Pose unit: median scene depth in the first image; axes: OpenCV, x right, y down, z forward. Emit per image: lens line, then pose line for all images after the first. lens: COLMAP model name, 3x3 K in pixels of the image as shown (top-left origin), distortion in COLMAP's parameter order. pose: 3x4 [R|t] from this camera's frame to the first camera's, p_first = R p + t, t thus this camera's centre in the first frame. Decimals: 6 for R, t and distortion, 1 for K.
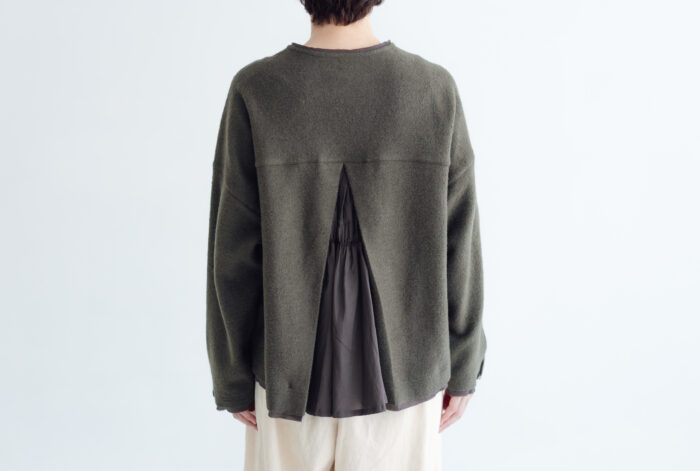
lens RADIAL K [[992.0, 0, 350.0], [0, 992.0, 235.5], [0, 0, 1]] dist [-0.001773, -0.010900]
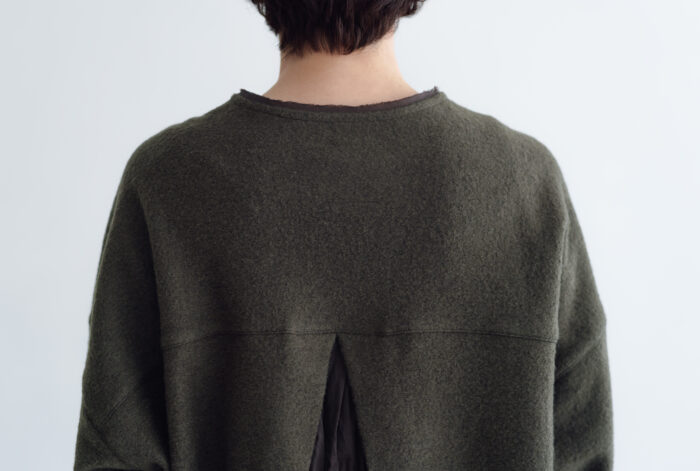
lens RADIAL K [[1639.8, 0, 350.0], [0, 1639.8, 235.5], [0, 0, 1]] dist [0.946174, 0.069915]
pose [[0.999721, 0.014953, -0.018294, 0.013633], [-0.016889, 0.993709, -0.110715, -0.032146], [0.016523, 0.110993, 0.993684, 0.191327]]
